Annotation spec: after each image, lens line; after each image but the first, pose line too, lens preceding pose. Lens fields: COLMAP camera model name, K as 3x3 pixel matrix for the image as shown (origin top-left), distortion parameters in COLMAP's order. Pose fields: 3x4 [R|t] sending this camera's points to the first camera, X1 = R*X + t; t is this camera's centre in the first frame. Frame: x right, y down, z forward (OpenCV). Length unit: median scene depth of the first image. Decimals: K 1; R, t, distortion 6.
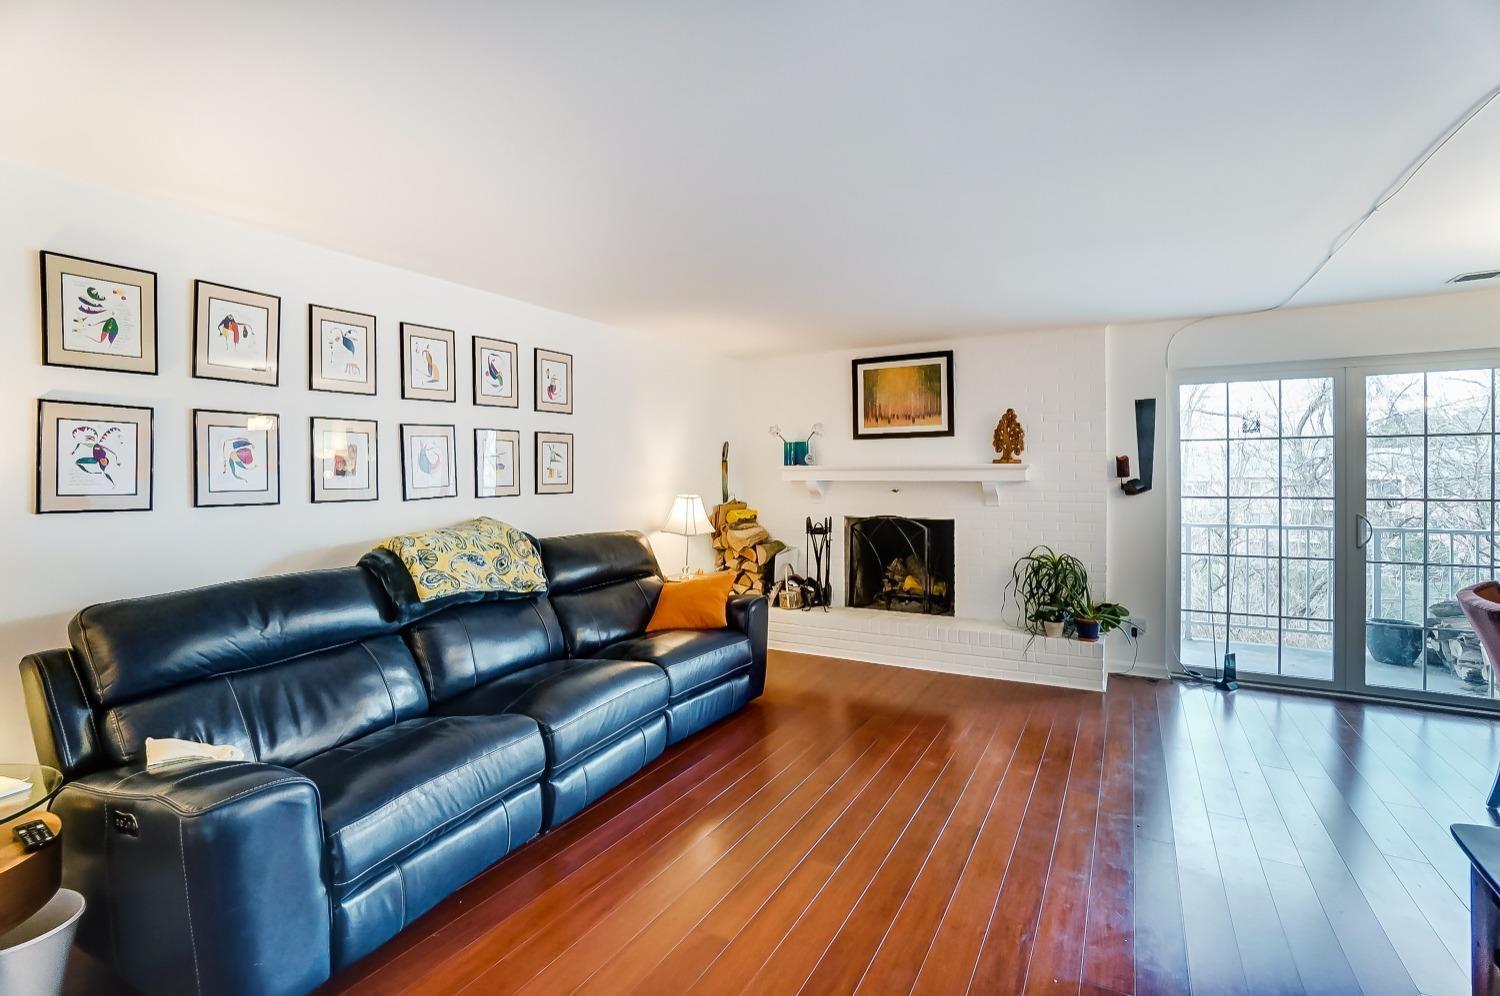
lens RADIAL K [[673.4, 0, 758.6], [0, 673.4, 475.9], [0, 0, 1]] dist [-0.026959, 0.002184]
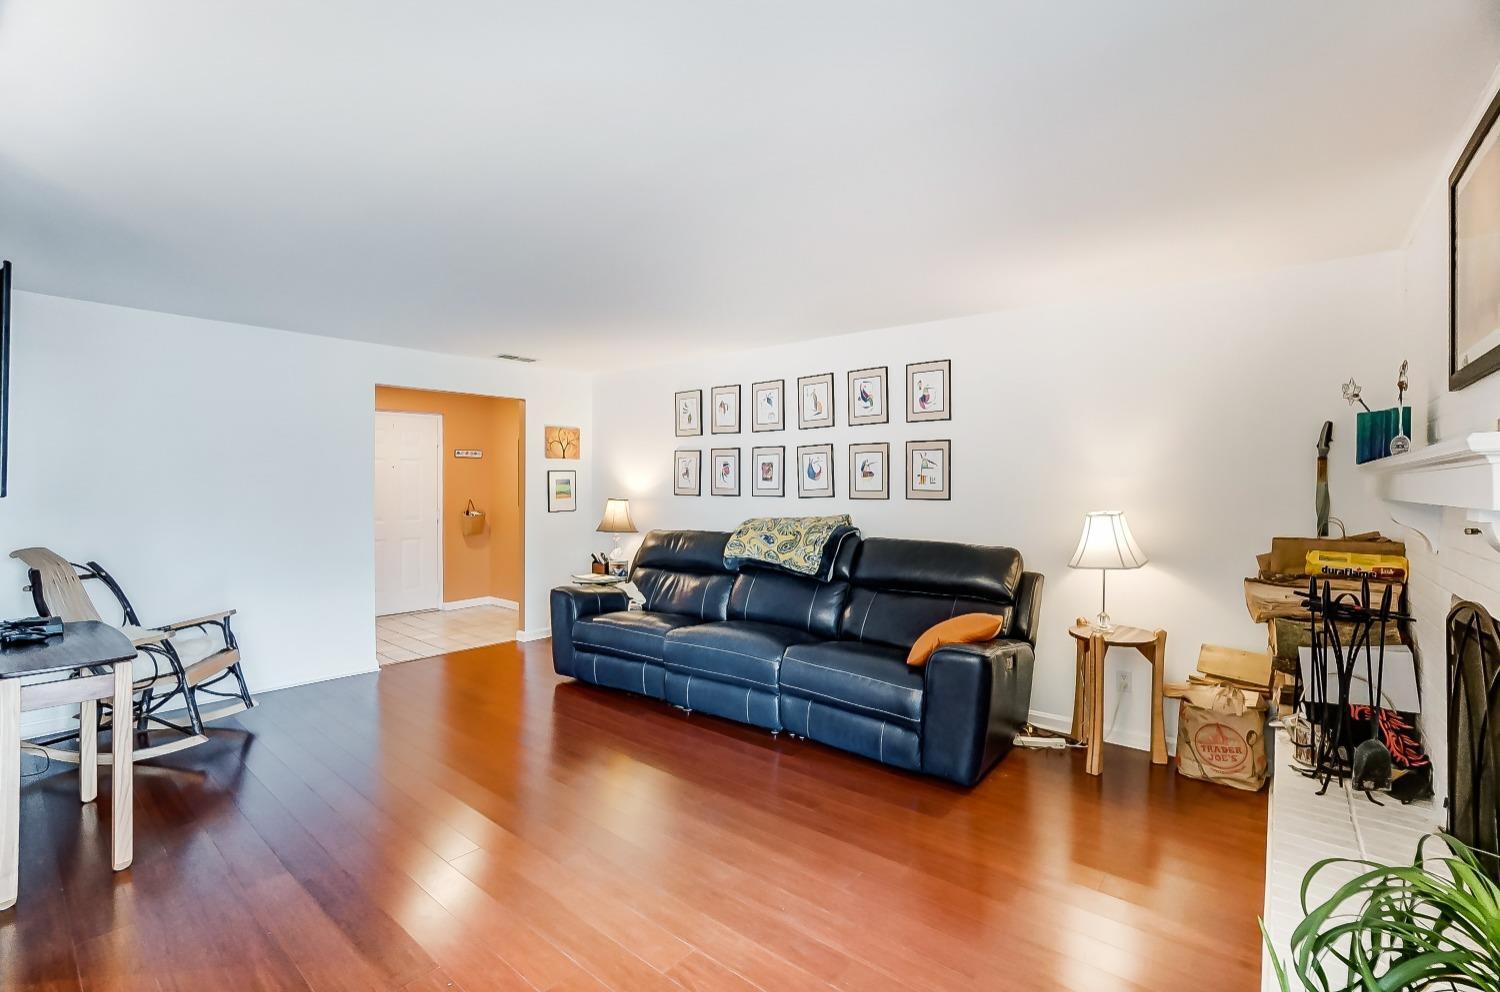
lens RADIAL K [[673.4, 0, 749.8], [0, 673.4, 492.9], [0, 0, 1]] dist [-0.026959, 0.002184]
pose [[-0.168649, 0.007623, -0.985647, 0.850010], [-0.014246, 0.999847, 0.010171, 0.010811], [0.985573, 0.015757, -0.168515, 1.010725]]
